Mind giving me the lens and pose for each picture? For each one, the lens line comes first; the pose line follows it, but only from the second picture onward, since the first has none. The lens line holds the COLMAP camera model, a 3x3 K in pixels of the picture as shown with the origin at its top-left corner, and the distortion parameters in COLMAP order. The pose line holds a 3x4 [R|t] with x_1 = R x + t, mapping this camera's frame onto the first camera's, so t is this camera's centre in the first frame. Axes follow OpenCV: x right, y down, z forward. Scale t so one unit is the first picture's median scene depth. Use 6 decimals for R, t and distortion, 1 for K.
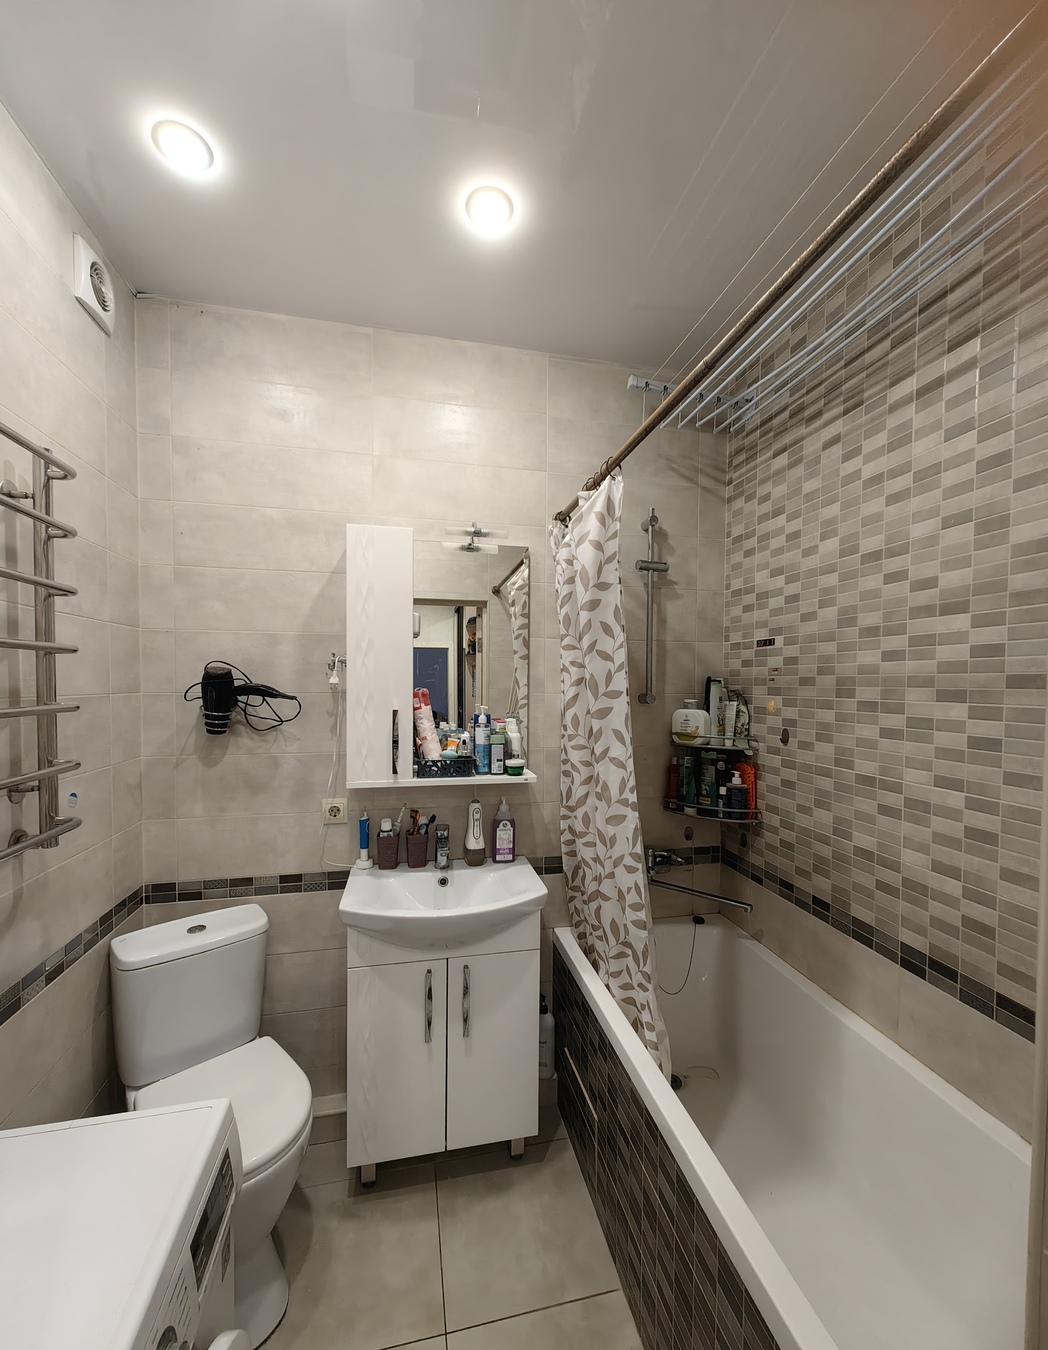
lens RADIAL K [[530.7, 0, 483.3], [0, 530.7, 701.8], [0, 0, 1]] dist [0.008657, -0.003148]
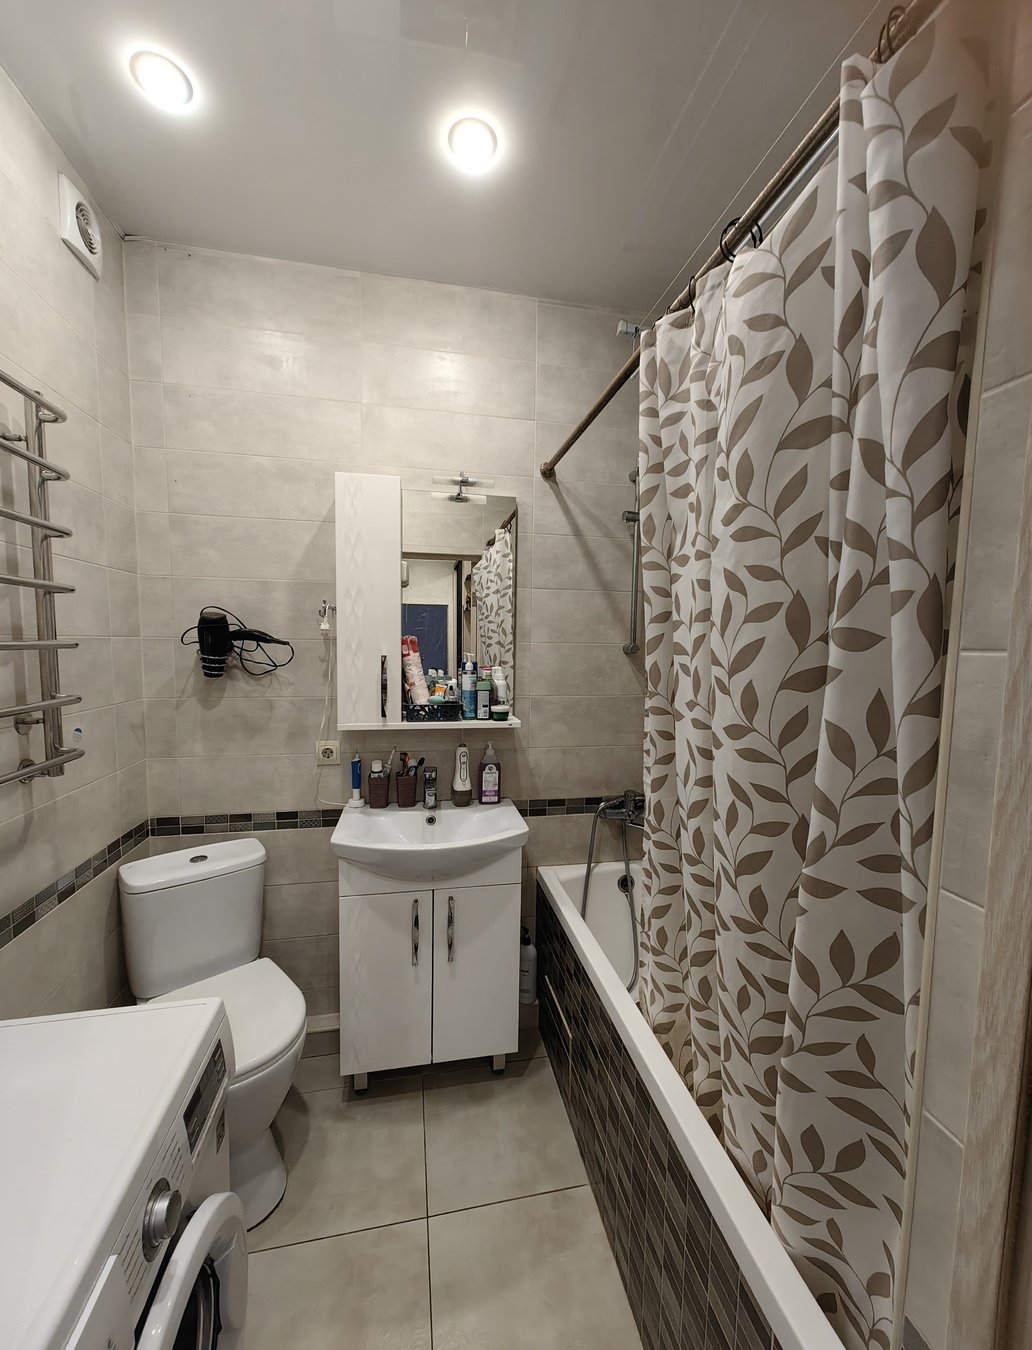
lens RADIAL K [[530.7, 0, 499.4], [0, 530.7, 709.0], [0, 0, 1]] dist [0.008657, -0.003148]
pose [[0.999823, 0.008713, -0.016650, 0.079228], [-0.007771, 0.998410, 0.055837, 0.060685], [0.017110, -0.055698, 0.998301, -0.039565]]
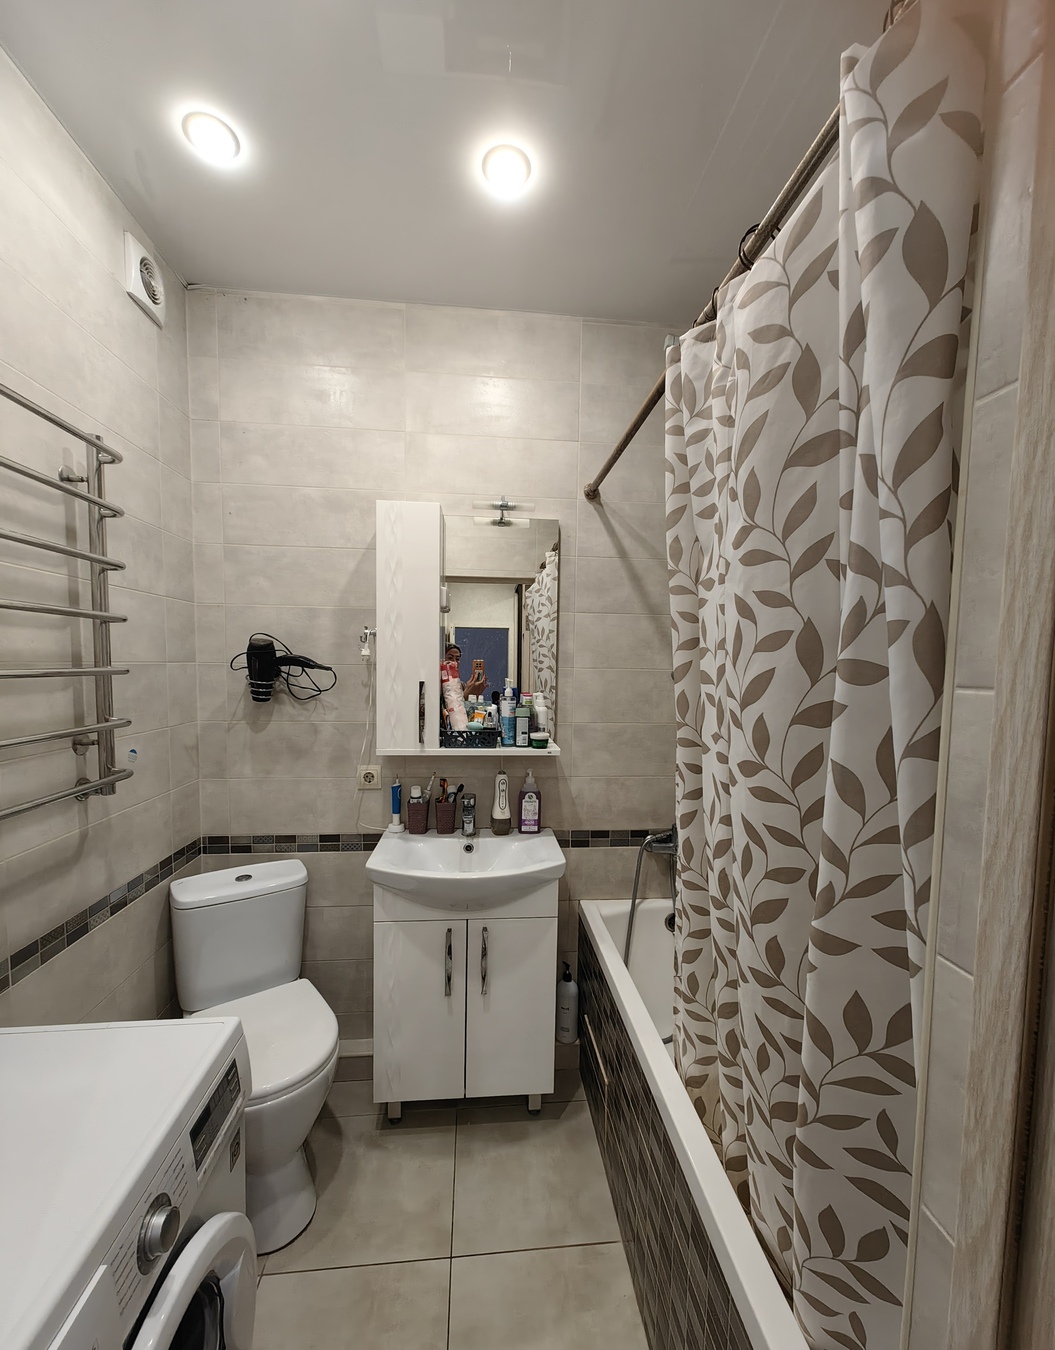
lens RADIAL K [[542.6, 0, 551.3], [0, 542.6, 720.5], [0, 0, 1]] dist [0.007005, -0.002159]
pose [[0.992651, 0.020407, -0.119275, 0.215197], [-0.015628, 0.999042, 0.040867, 0.045184], [0.119995, -0.038702, 0.992020, -0.024775]]
